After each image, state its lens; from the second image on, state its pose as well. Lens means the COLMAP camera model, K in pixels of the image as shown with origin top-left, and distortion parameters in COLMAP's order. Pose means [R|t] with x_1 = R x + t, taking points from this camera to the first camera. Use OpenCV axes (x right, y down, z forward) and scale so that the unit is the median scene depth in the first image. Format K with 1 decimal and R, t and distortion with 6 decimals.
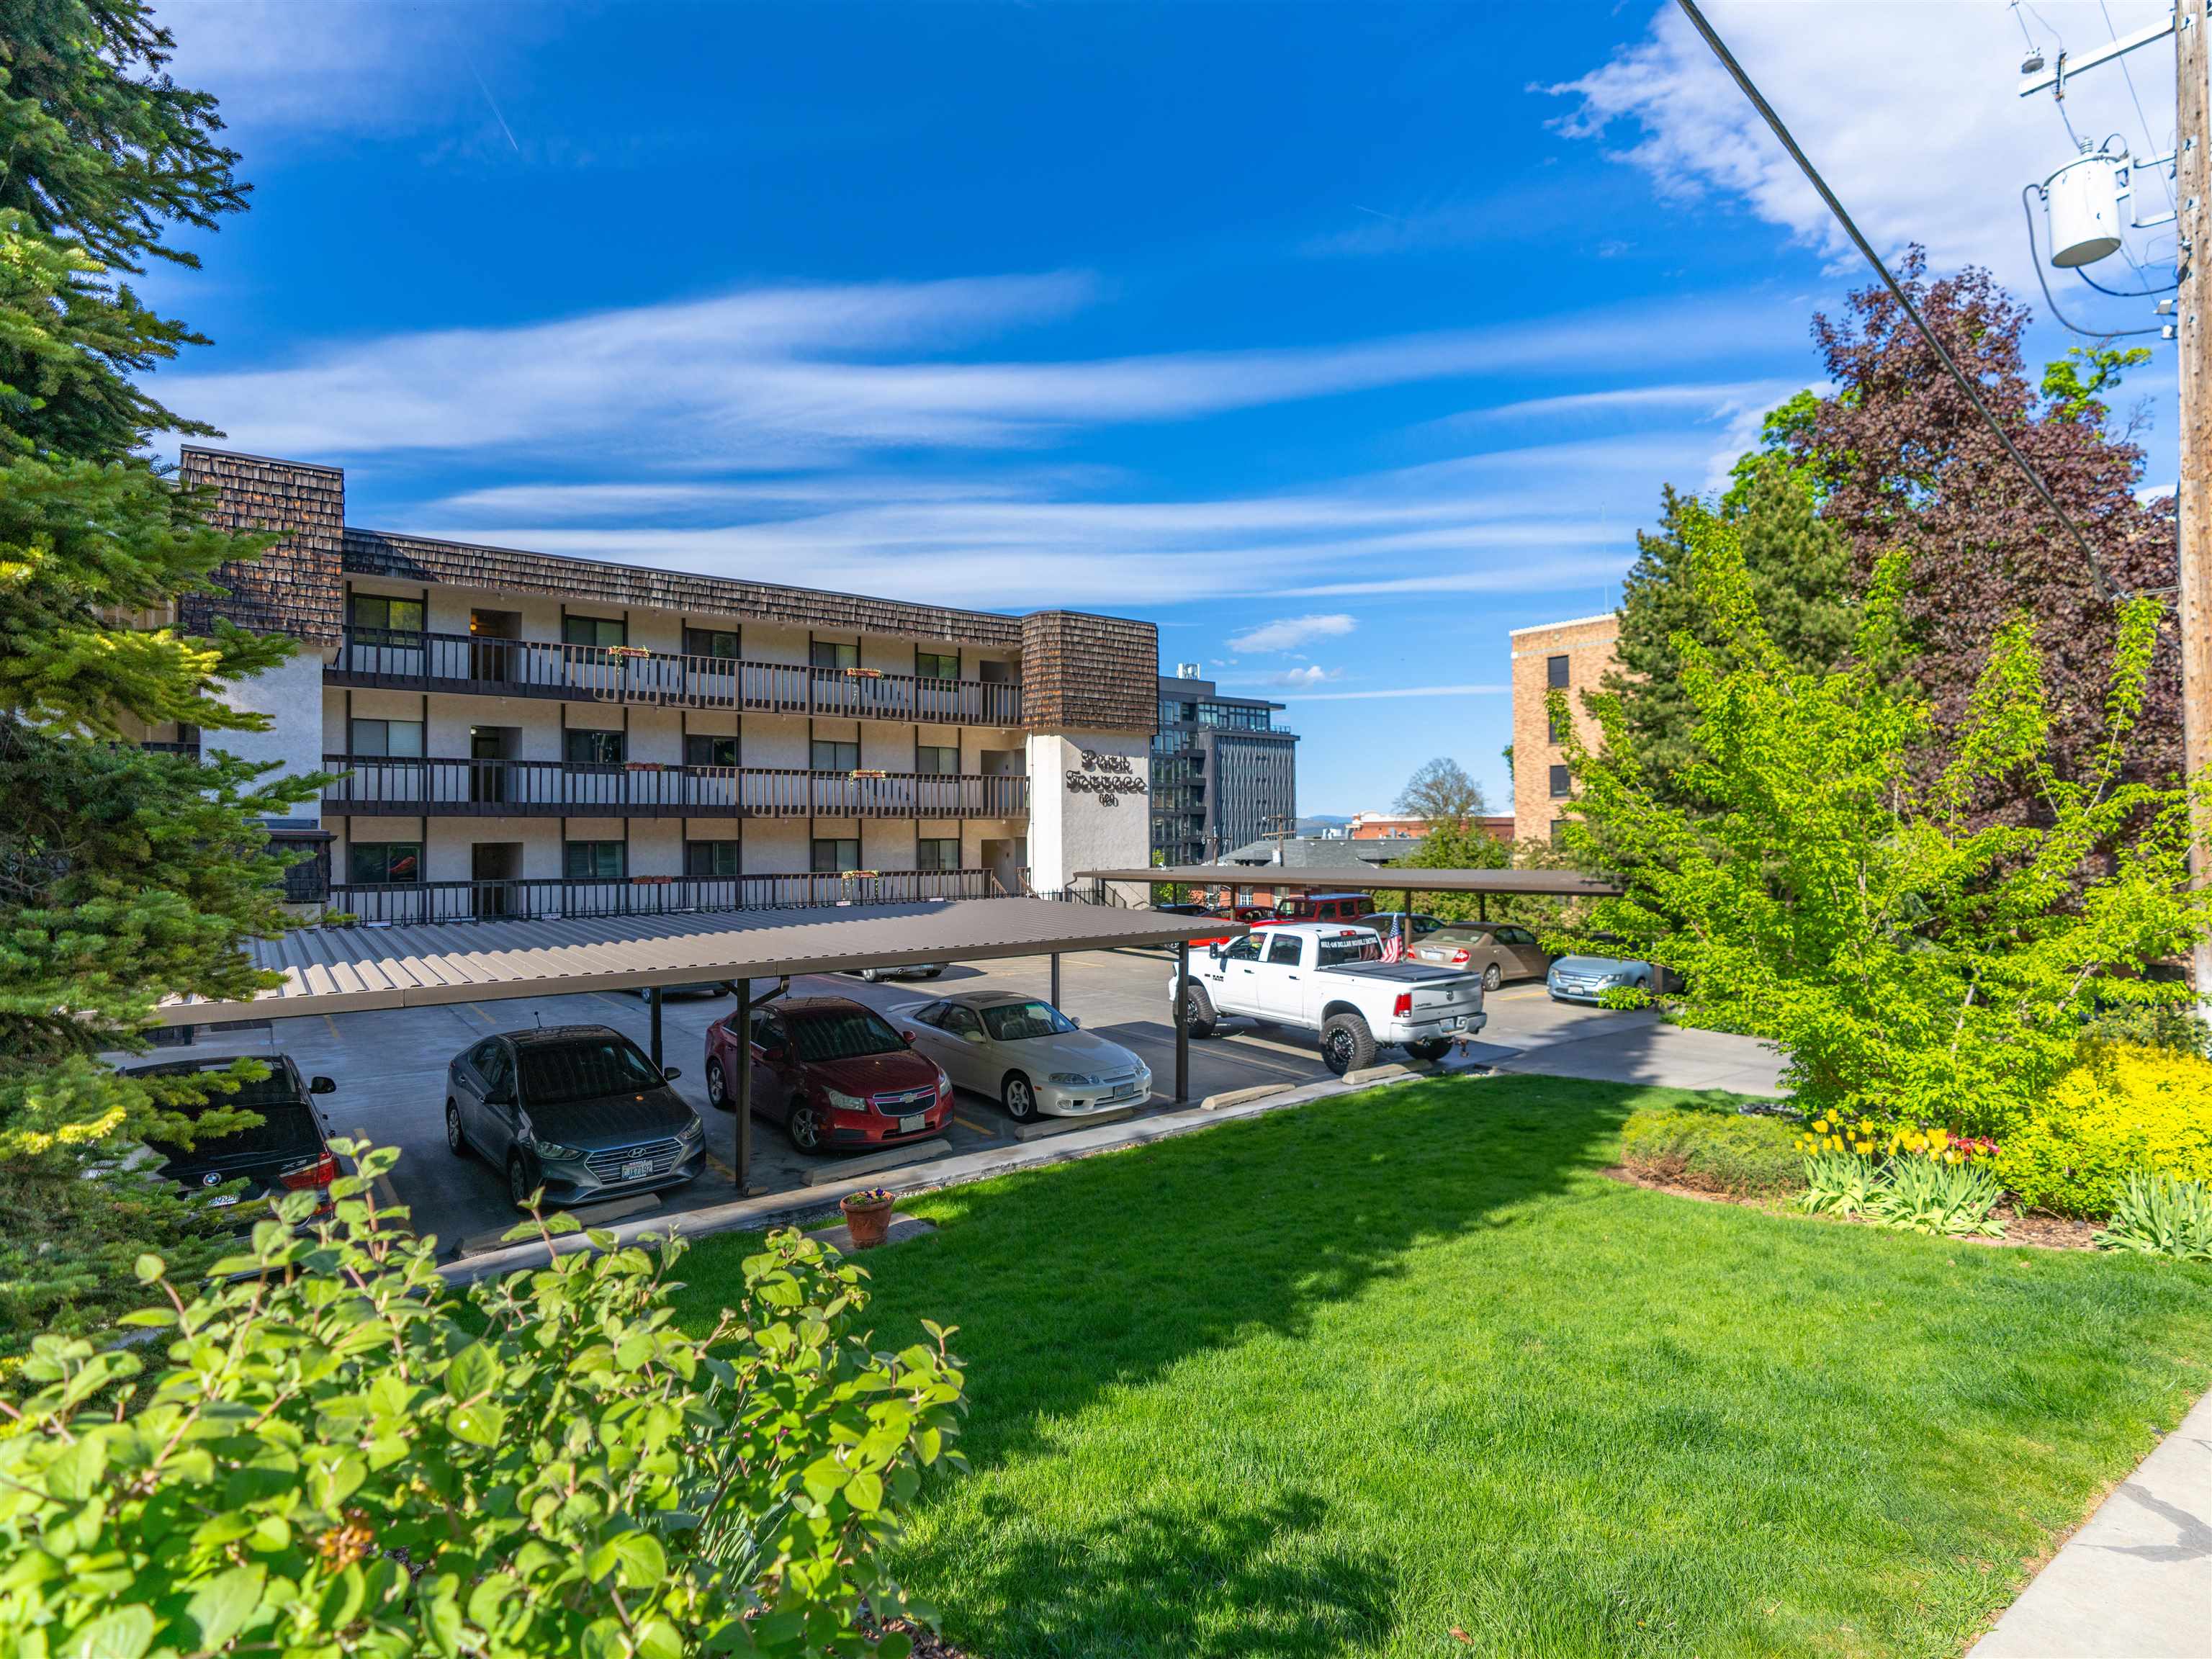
lens RADIAL K [[1106.1, 0, 1106.0], [0, 1106.1, 829.5], [0, 0, 1]] dist [0.001310, 0.000294]
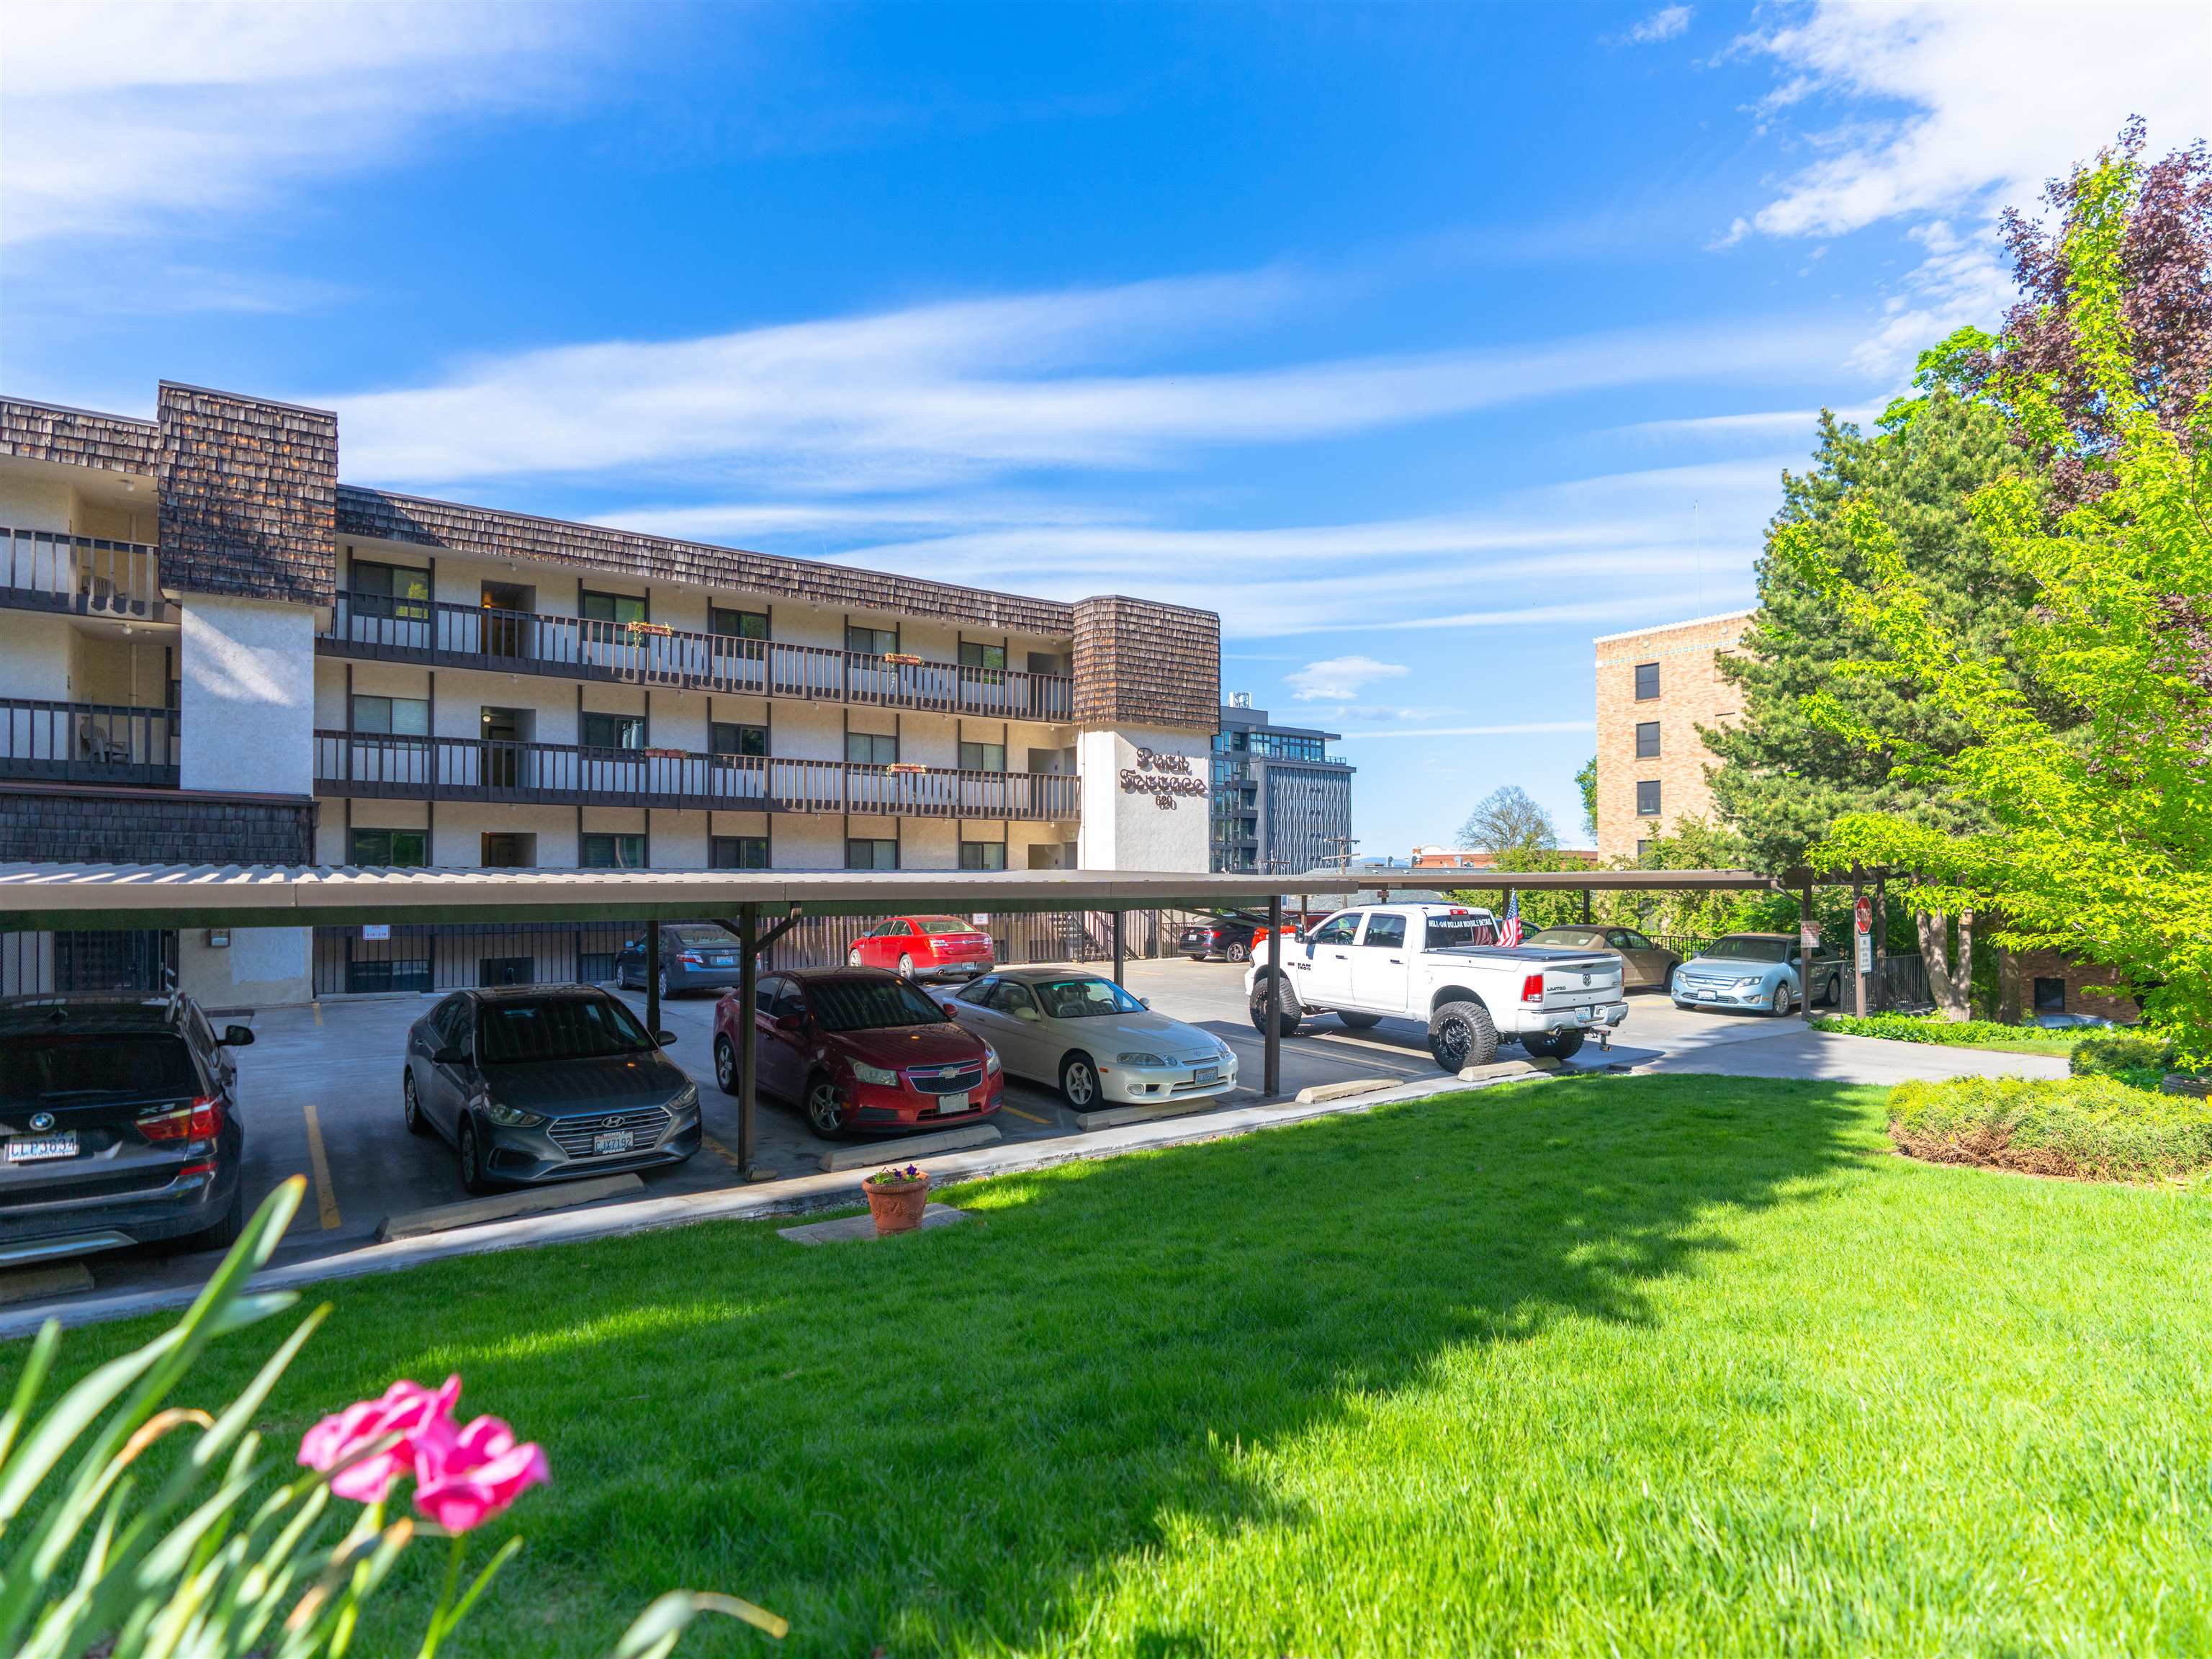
lens RADIAL K [[1118.8, 0, 1105.8], [0, 1118.8, 889.6], [0, 0, 1]] dist [0.000907, 0.000773]
pose [[0.999246, 0.005956, -0.038378, -0.016151], [-0.005515, 0.999918, 0.011588, 0.050032], [0.038444, -0.011368, 0.999196, 0.090691]]
